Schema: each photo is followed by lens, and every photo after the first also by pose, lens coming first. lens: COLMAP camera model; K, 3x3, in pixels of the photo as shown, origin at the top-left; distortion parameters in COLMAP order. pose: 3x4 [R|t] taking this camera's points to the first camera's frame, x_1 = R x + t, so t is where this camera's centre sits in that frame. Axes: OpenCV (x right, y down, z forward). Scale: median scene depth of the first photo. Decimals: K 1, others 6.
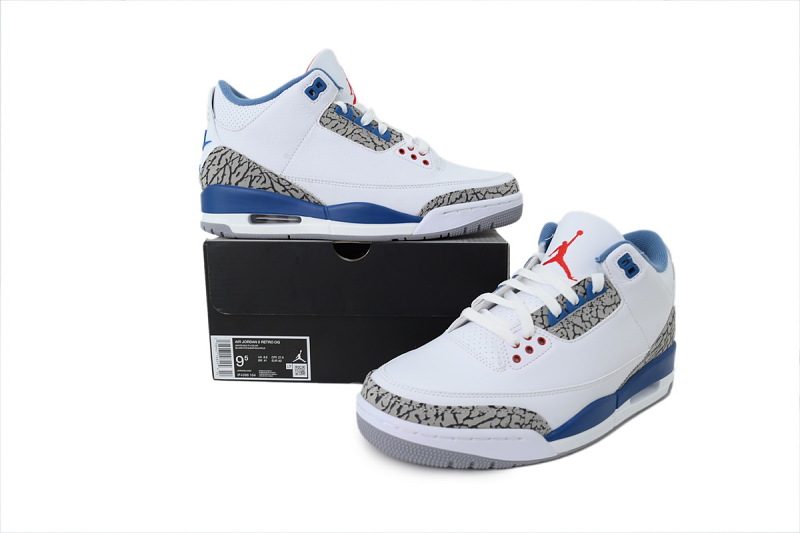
lens RADIAL K [[523.8, 0, 402.2], [0, 523.8, 268.8], [0, 0, 1]] dist [0.019214, -0.001837]
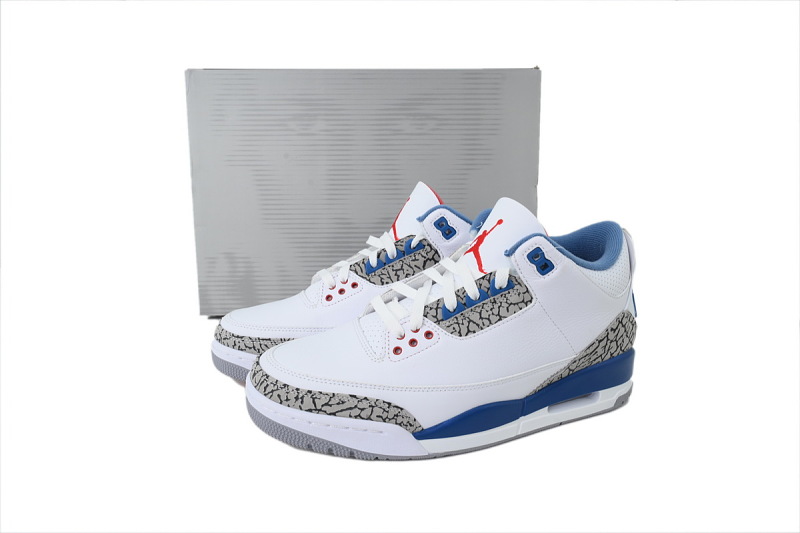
lens RADIAL K [[523.8, 0, 399.9], [0, 523.8, 268.3], [0, 0, 1]] dist [0.019214, -0.001837]
pose [[0.965812, 0.064789, -0.251016, 0.465044], [-0.053220, 0.997196, 0.052612, -0.030644], [0.253720, -0.037454, 0.966552, 0.079584]]
